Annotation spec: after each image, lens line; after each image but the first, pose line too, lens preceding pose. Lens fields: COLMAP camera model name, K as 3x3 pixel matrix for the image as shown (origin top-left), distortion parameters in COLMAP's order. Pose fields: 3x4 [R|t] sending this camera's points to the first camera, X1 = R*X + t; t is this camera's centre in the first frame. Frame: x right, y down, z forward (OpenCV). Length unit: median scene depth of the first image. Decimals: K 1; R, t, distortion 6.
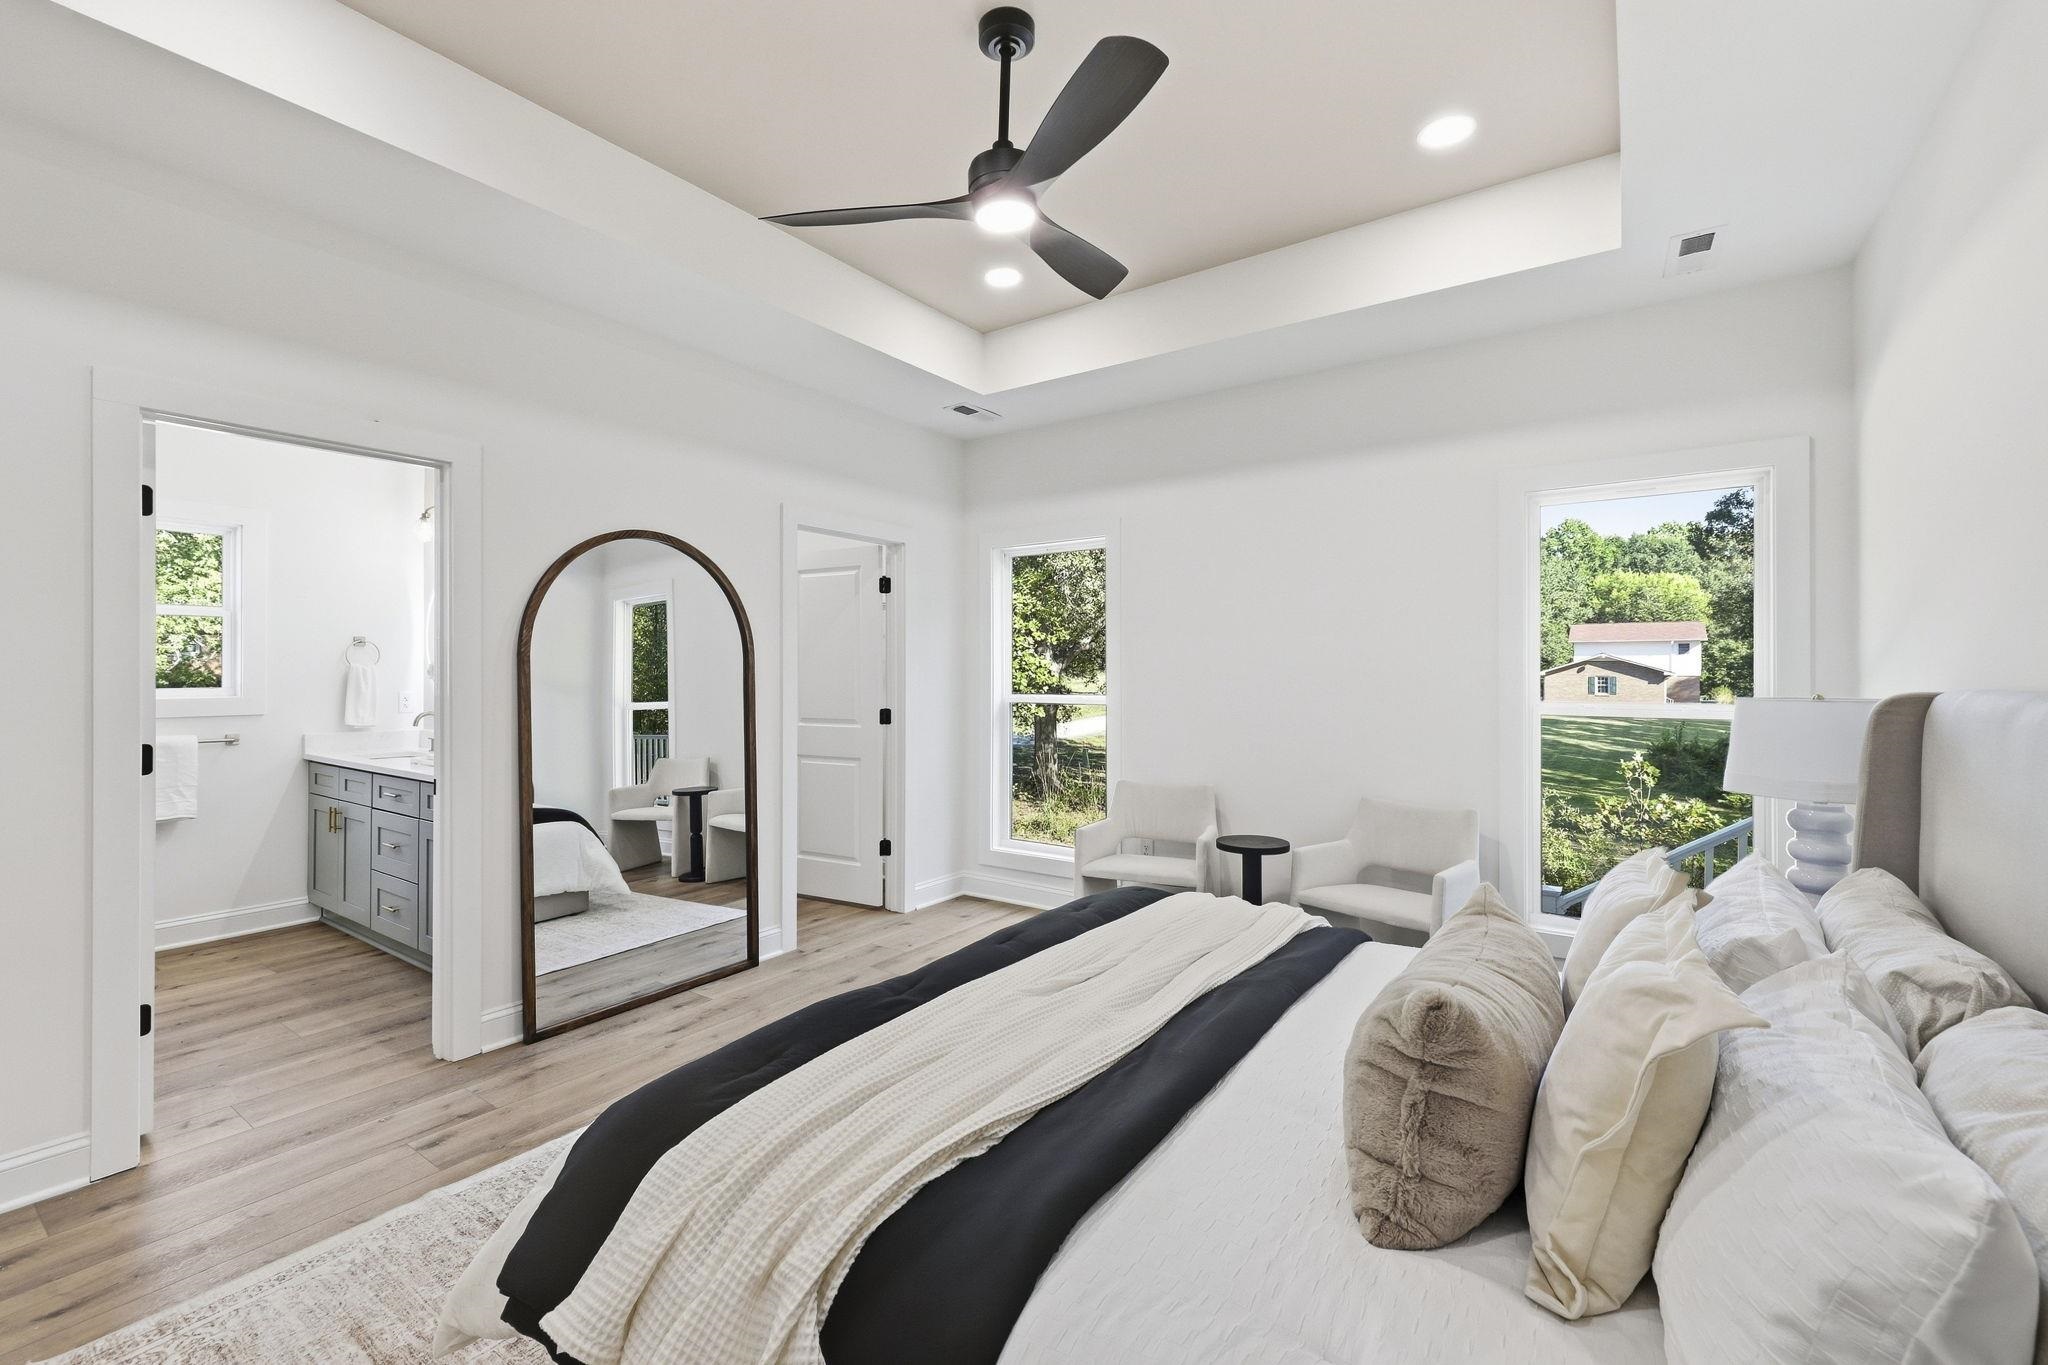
lens RADIAL K [[862.1, 0, 1018.6], [0, 862.1, 678.0], [0, 0, 1]] dist [0.006519, -0.000650]
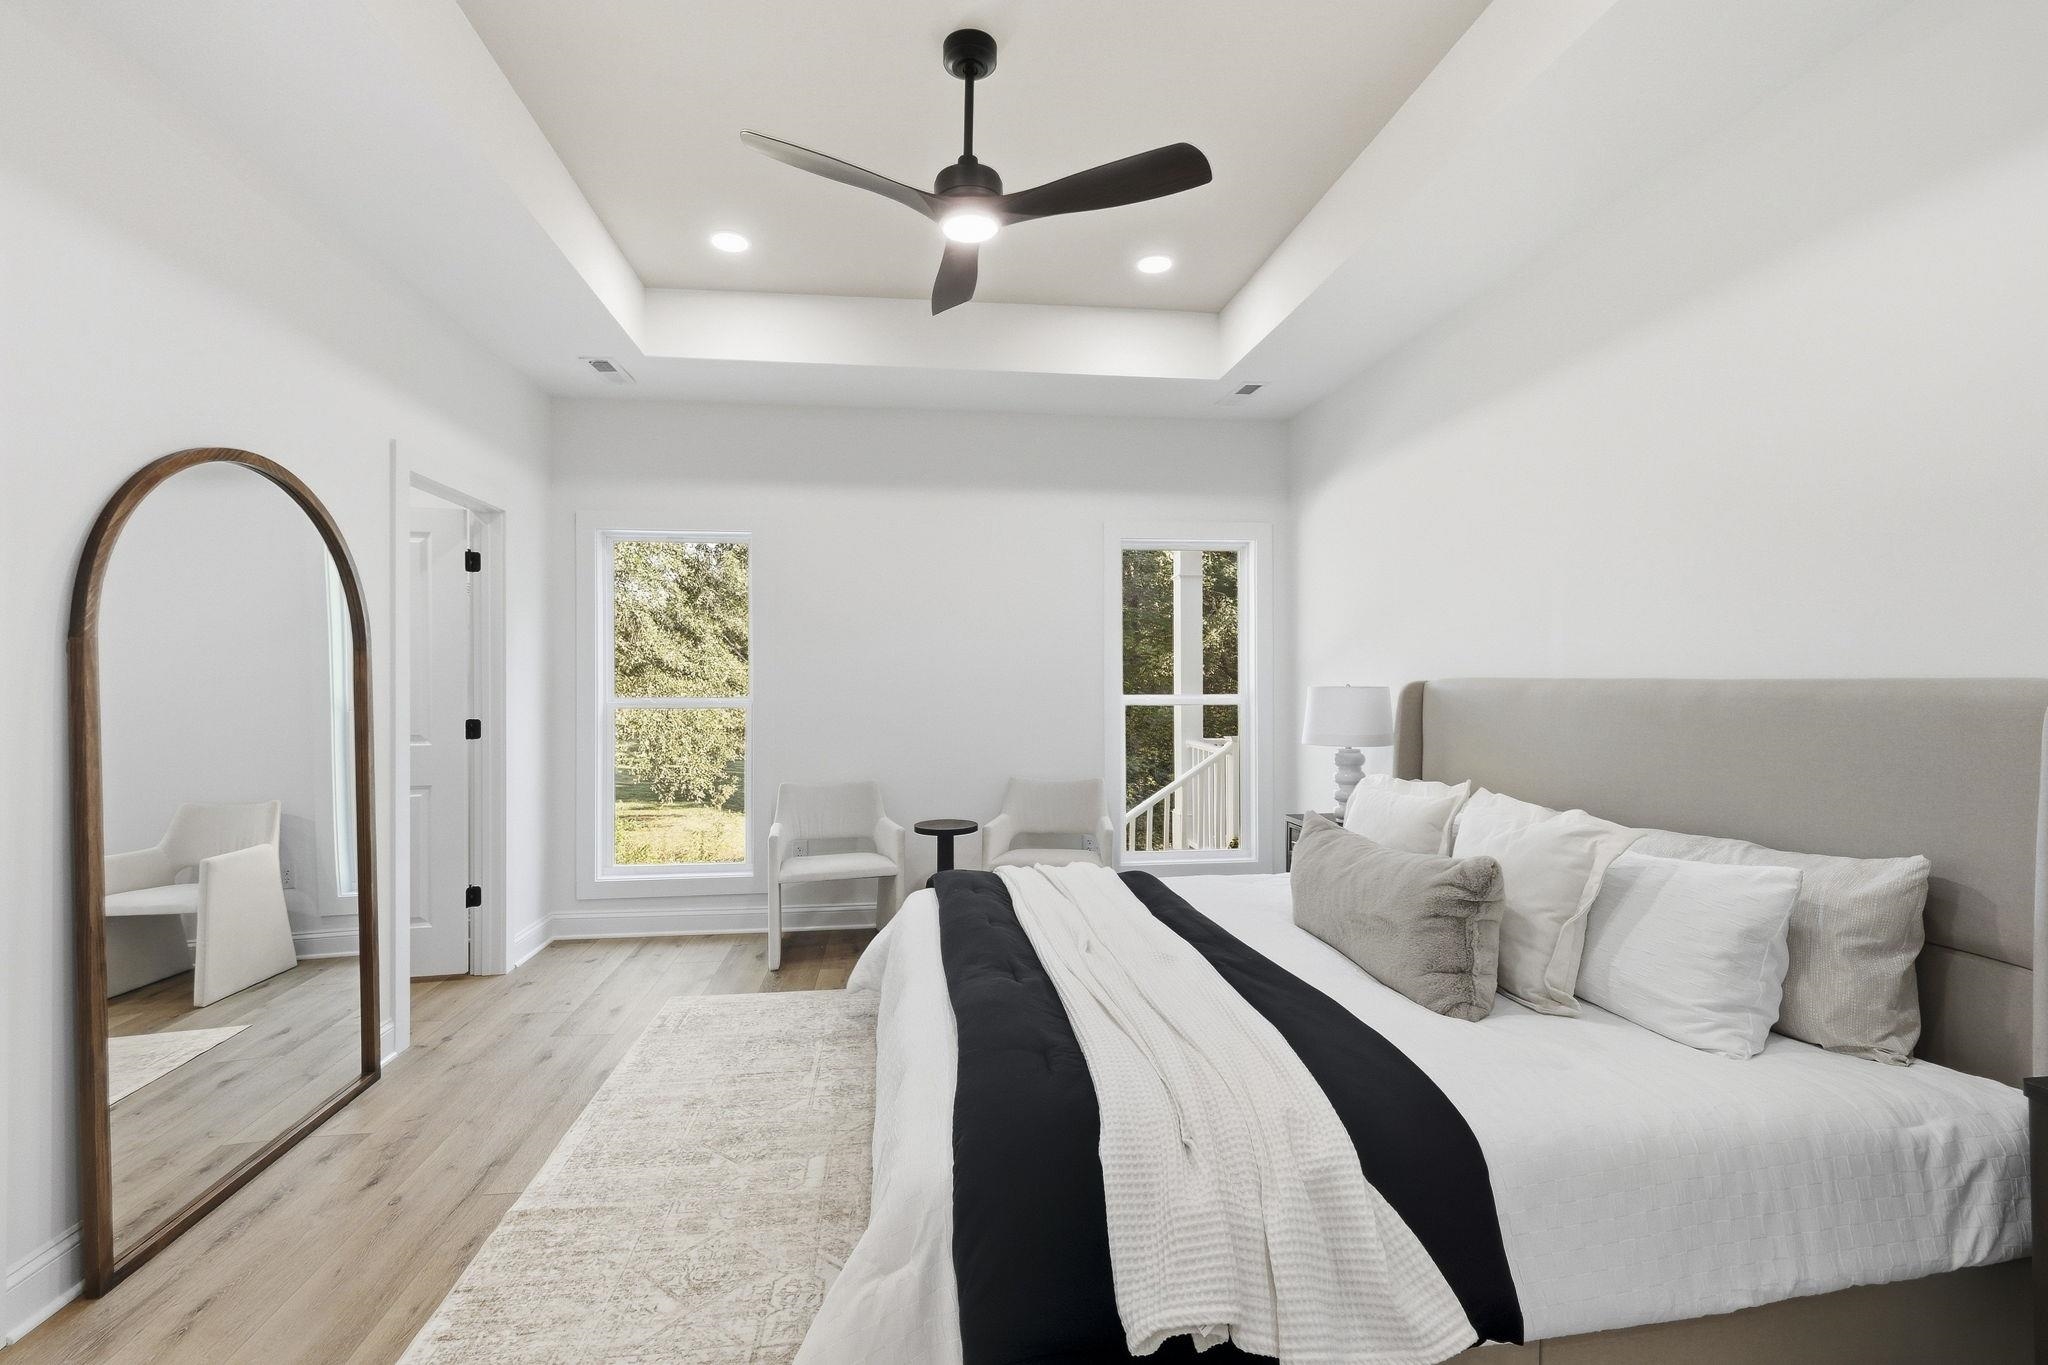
lens RADIAL K [[862.1, 0, 1008.1], [0, 862.1, 680.8], [0, 0, 1]] dist [0.006519, -0.000650]
pose [[0.746611, -0.004965, 0.665243, -0.388662], [0.006399, 0.999979, 0.000282, 0.004451], [-0.665230, 0.004047, 0.746627, 0.110059]]
